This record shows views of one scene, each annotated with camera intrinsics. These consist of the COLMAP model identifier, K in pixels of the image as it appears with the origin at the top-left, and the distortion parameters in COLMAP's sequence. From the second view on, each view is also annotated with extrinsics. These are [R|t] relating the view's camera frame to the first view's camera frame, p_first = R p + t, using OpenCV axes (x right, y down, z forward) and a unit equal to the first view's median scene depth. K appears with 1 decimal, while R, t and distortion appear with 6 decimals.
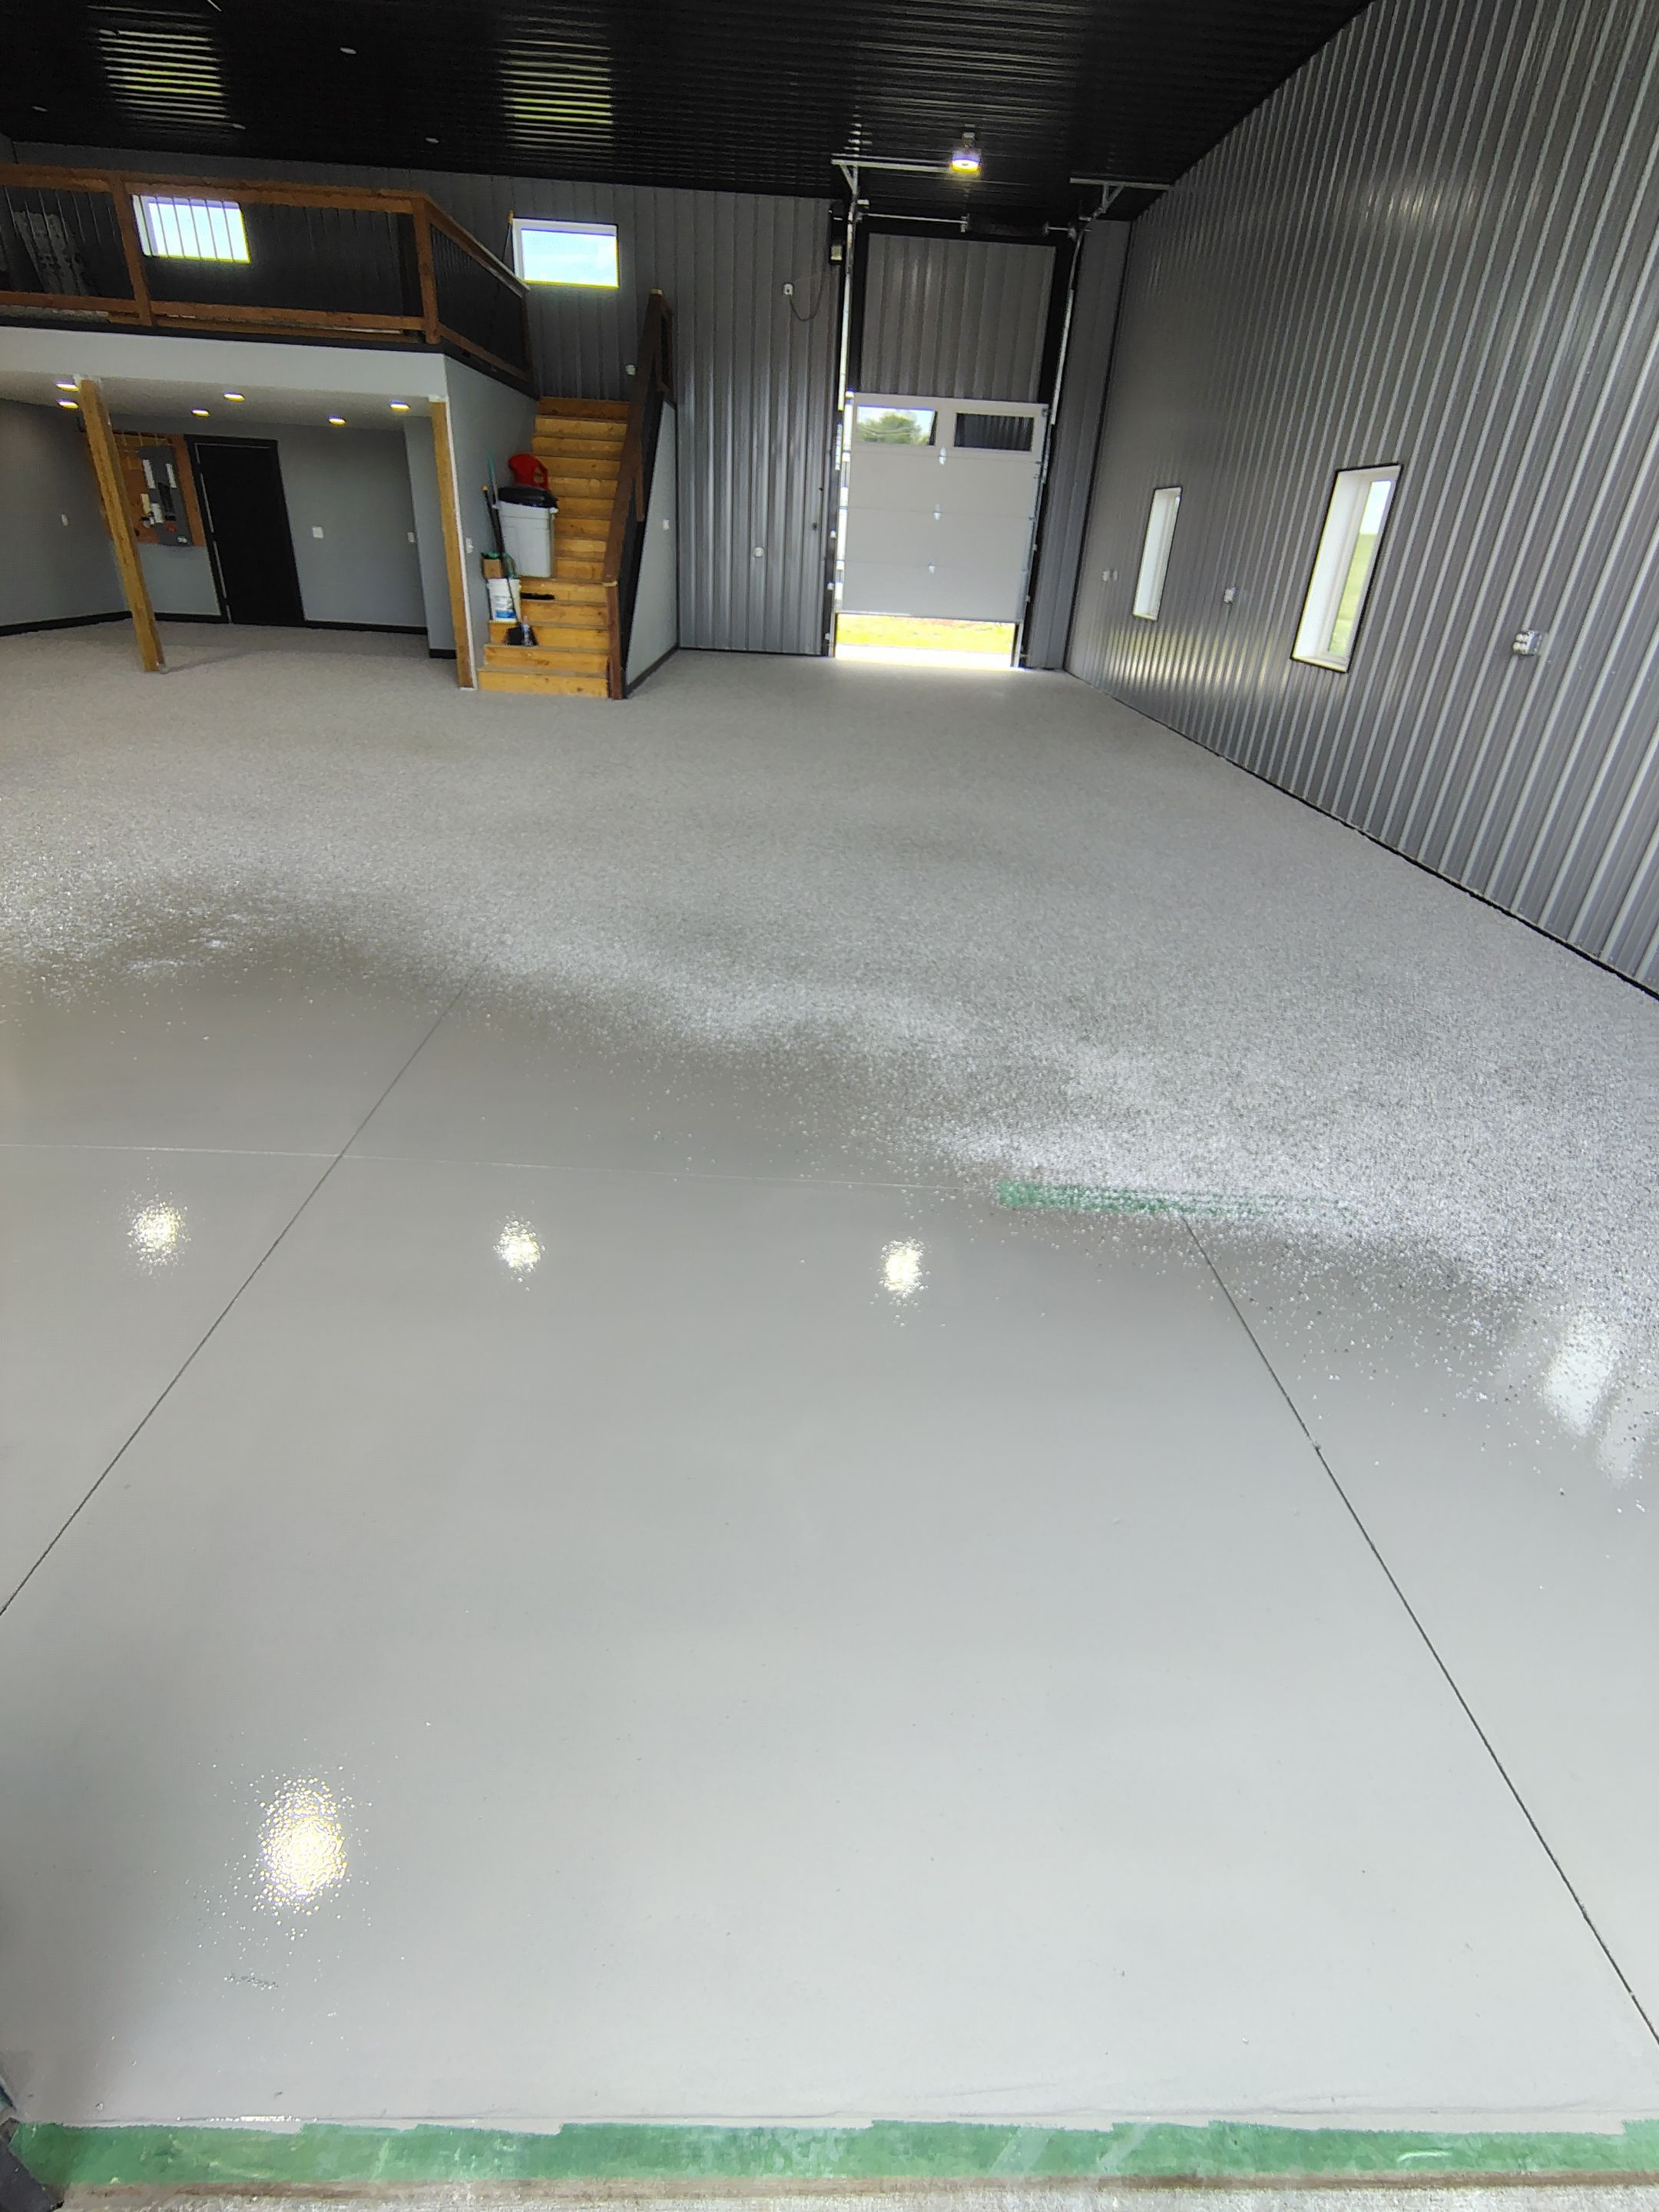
lens RADIAL K [[1029.2, 0, 831.6], [0, 1029.2, 1102.9], [0, 0, 1]] dist [-0.009044, 0.003784]
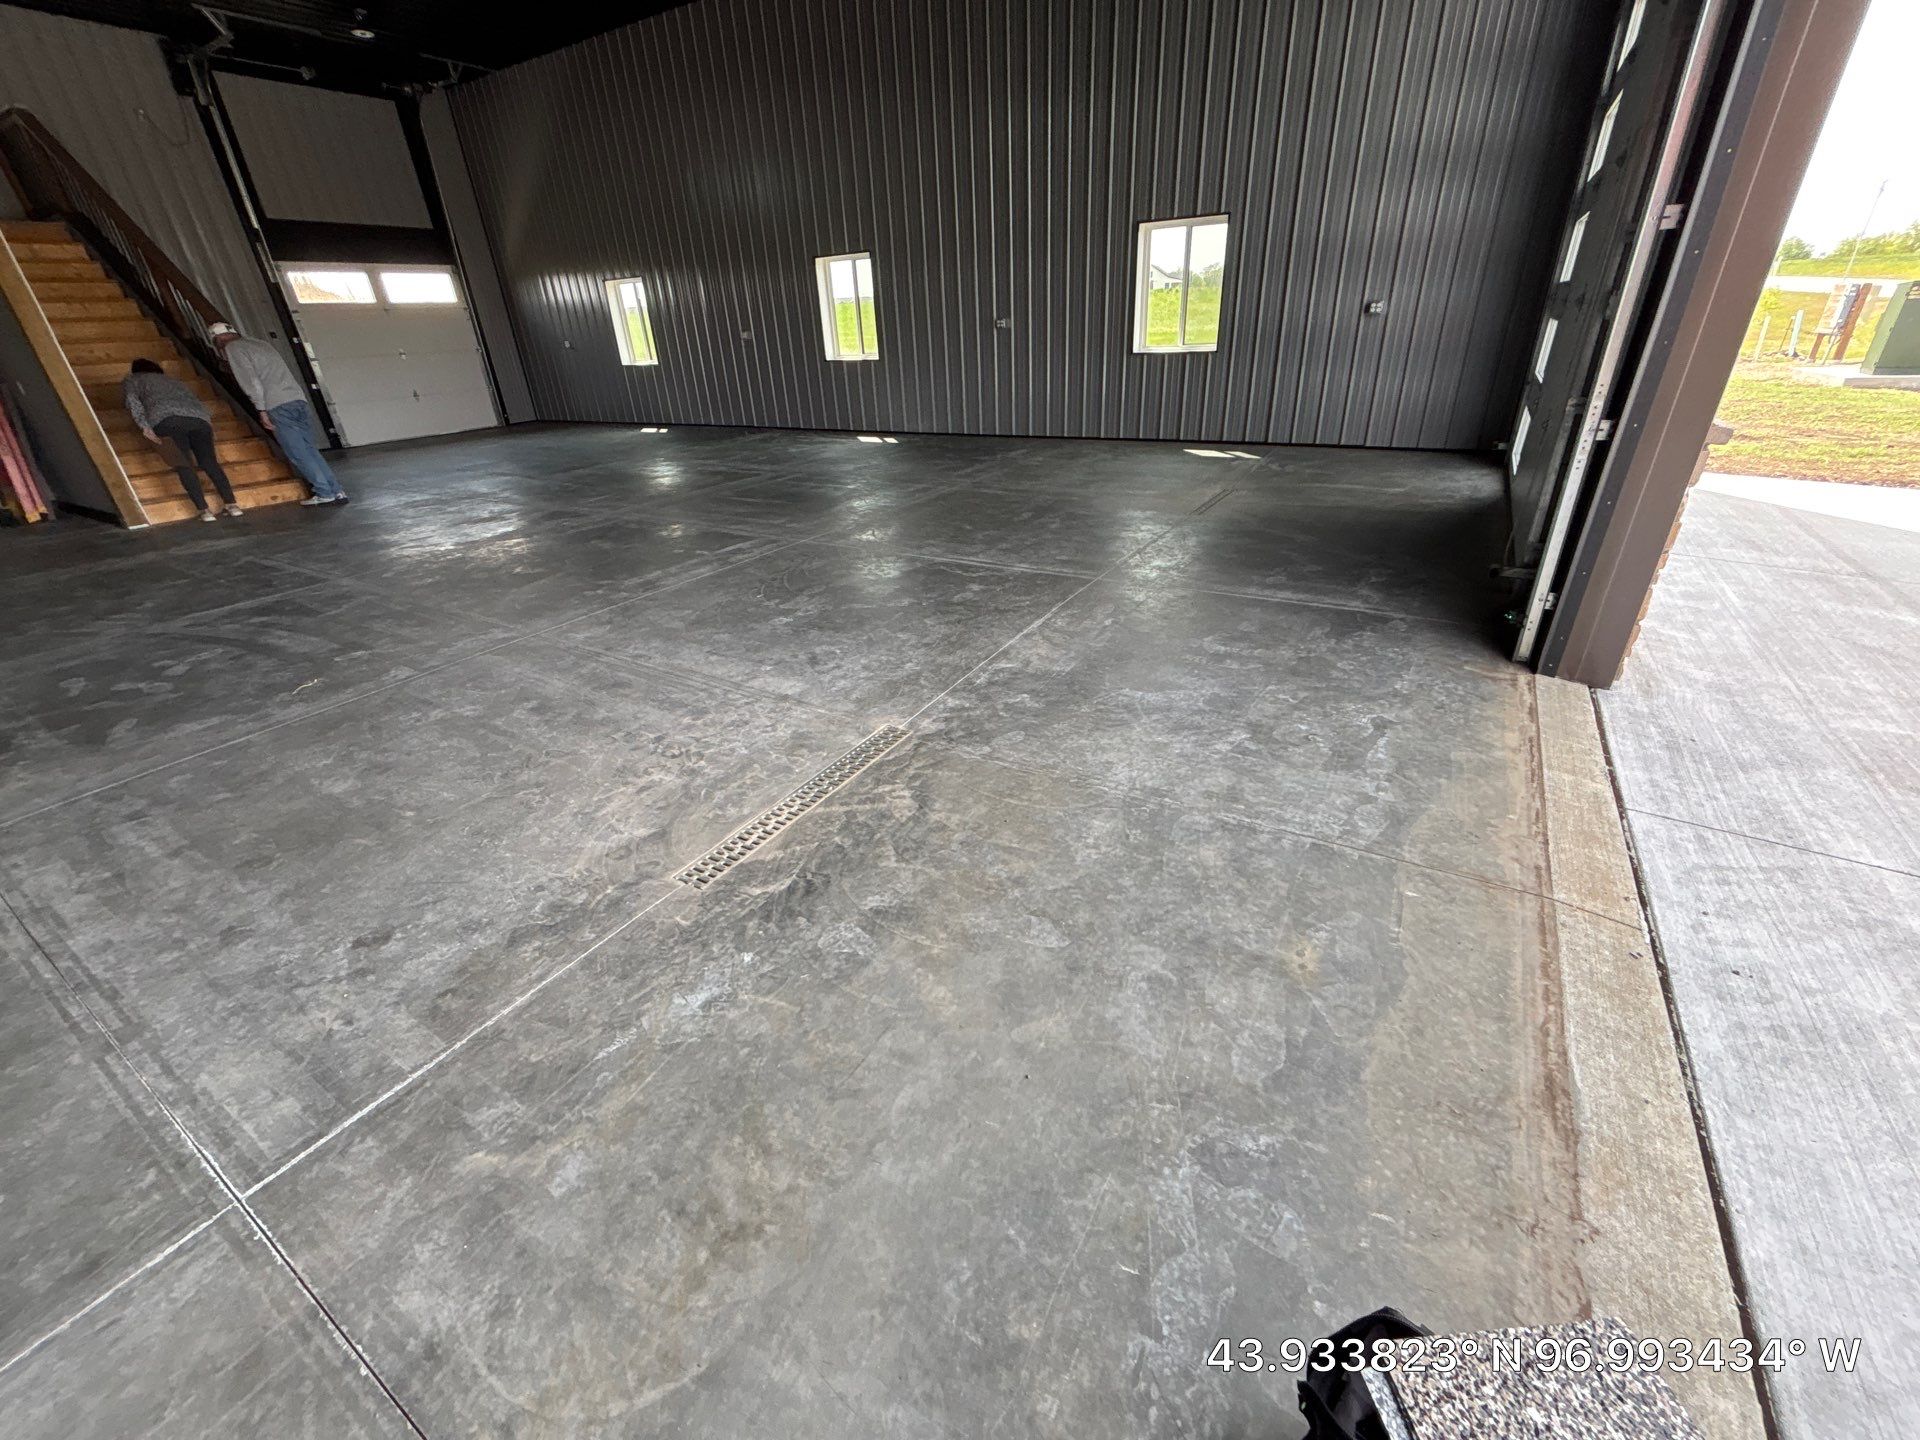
lens RADIAL K [[766.4, 0, 952.3], [0, 766.4, 717.7], [0, 0, 1]] dist [-0.000549, 0.000056]
pose [[0.538025, -0.455158, 0.709479, -0.501171], [0.474579, 0.859173, 0.191301, -0.037678], [-0.696638, 0.233779, 0.678265, 0.061841]]
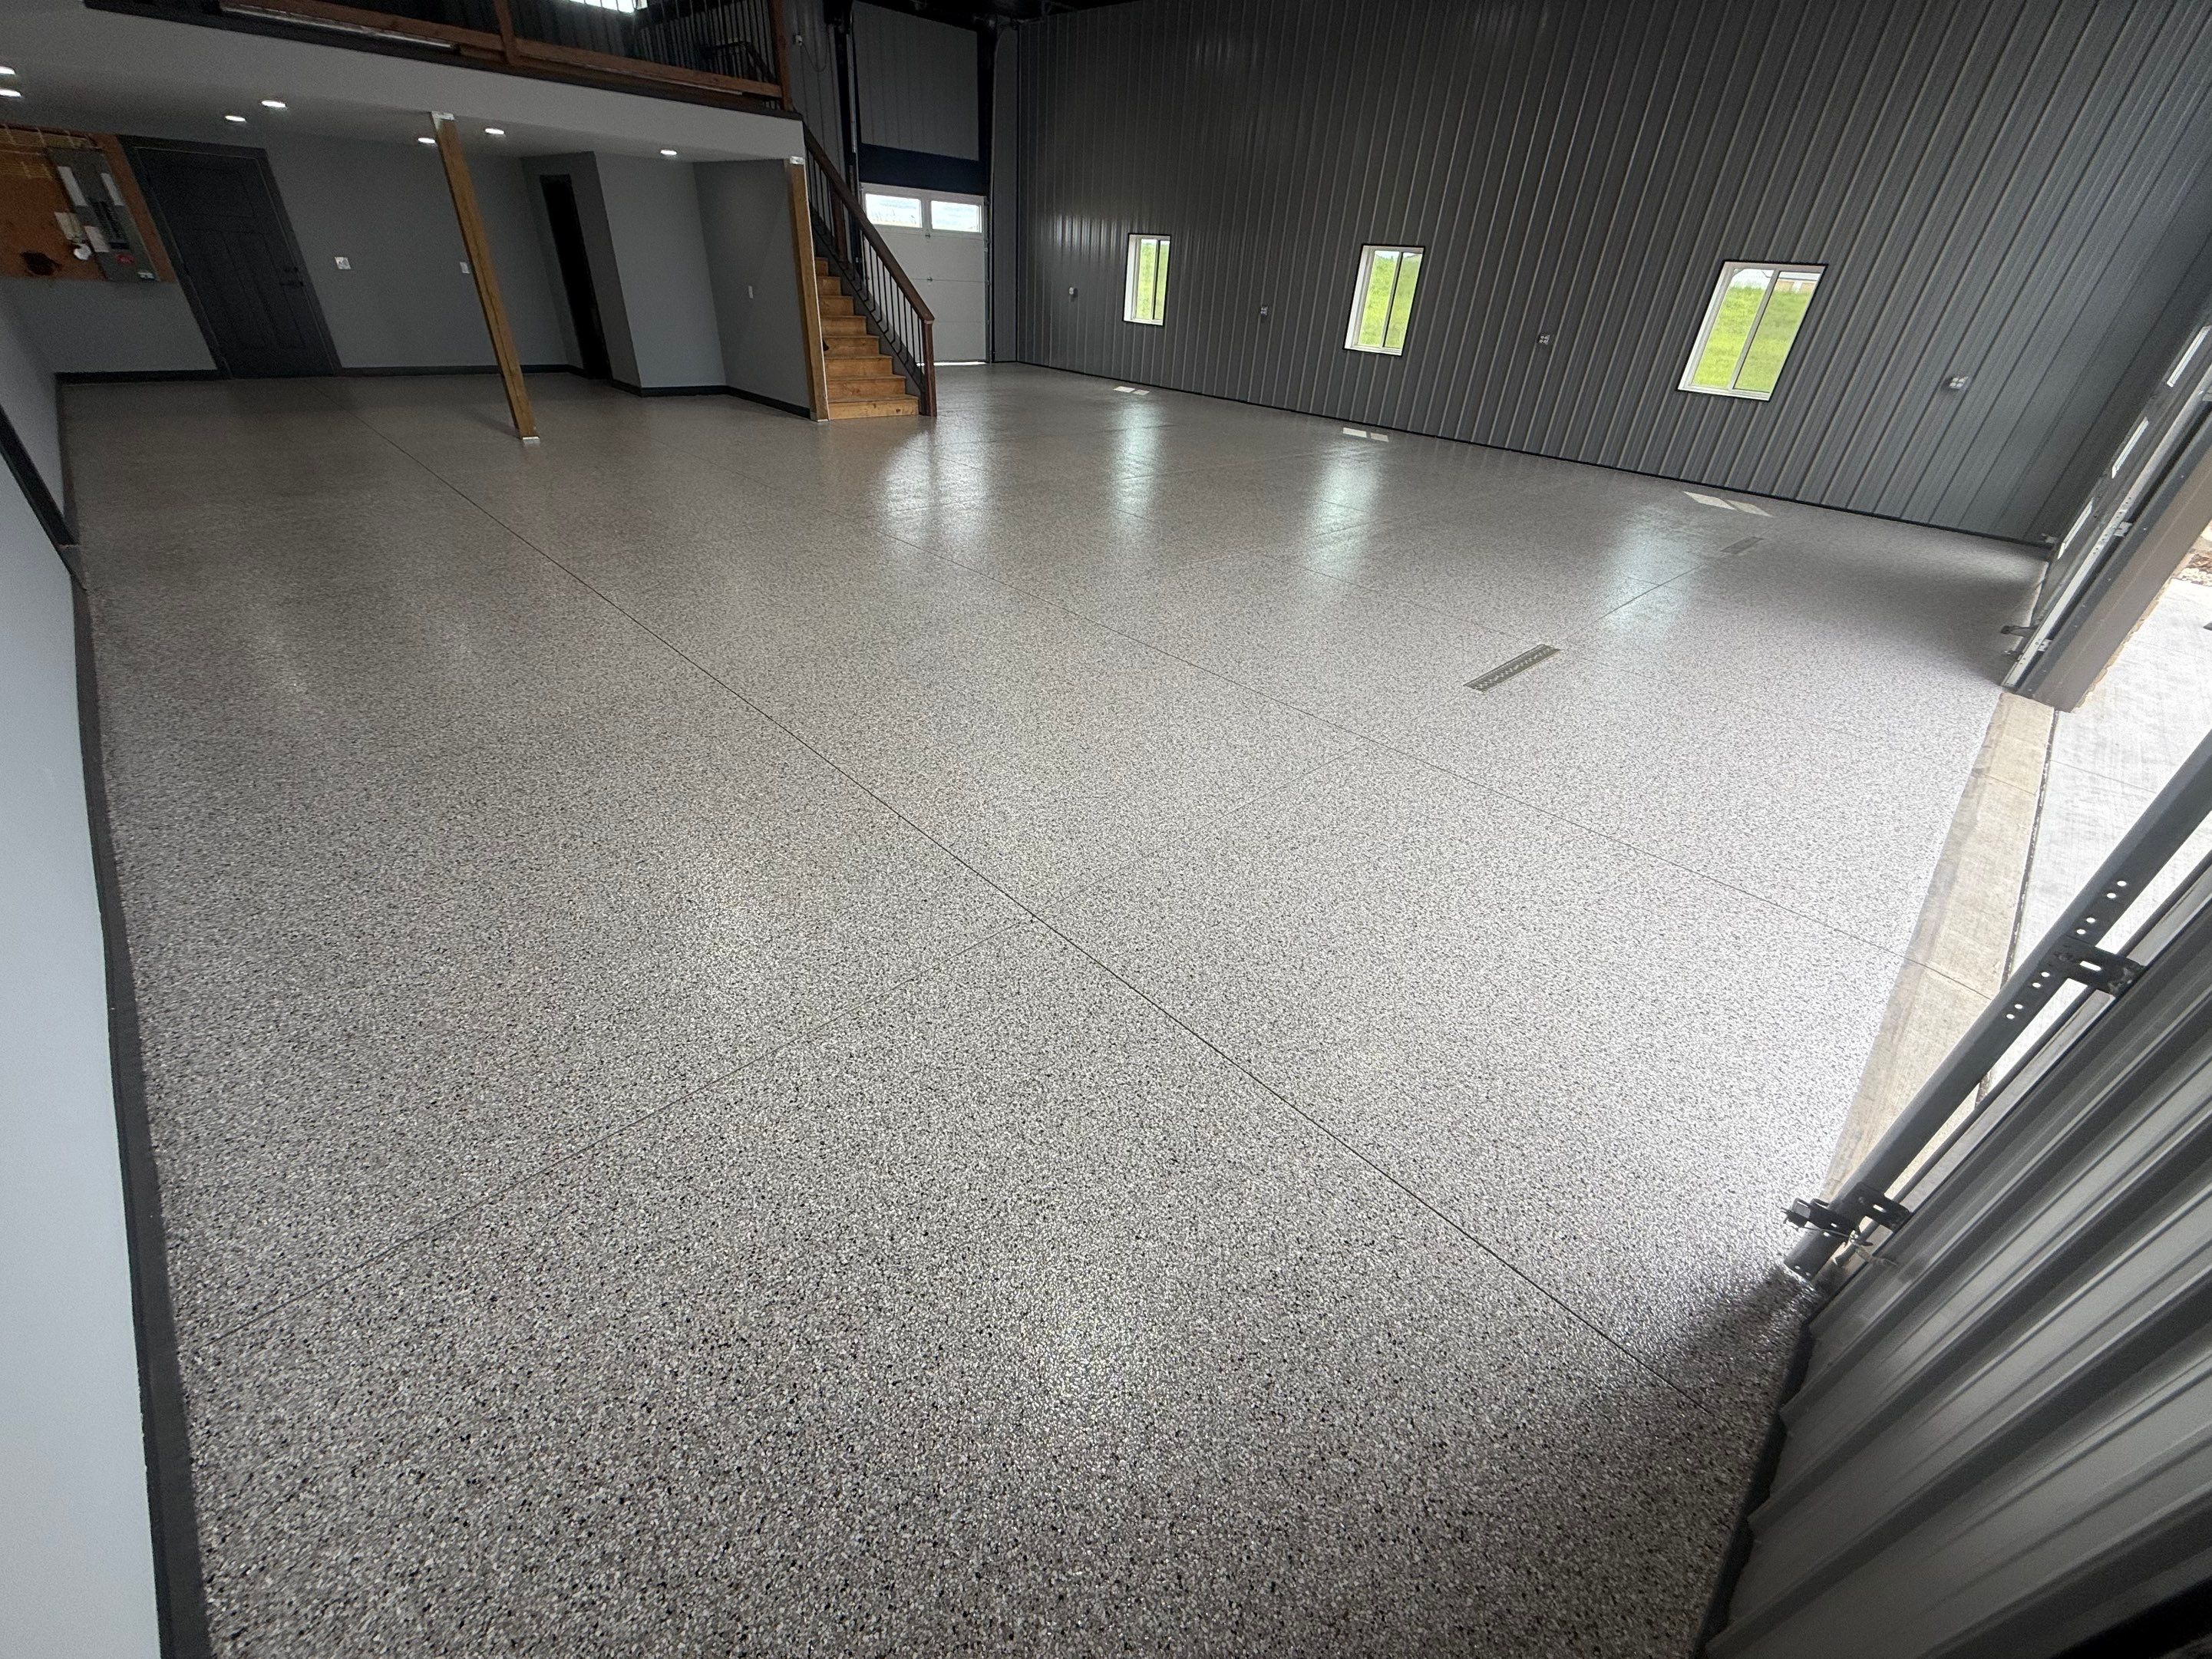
lens RADIAL K [[882.9, 0, 1100.7], [0, 882.9, 828.3], [0, 0, 1]] dist [-0.000549, 0.000056]
pose [[0.725169, -0.380451, 0.573922, -0.832845], [0.316785, 0.924386, 0.212505, -0.083430], [-0.611373, 0.027708, 0.790857, 0.027699]]
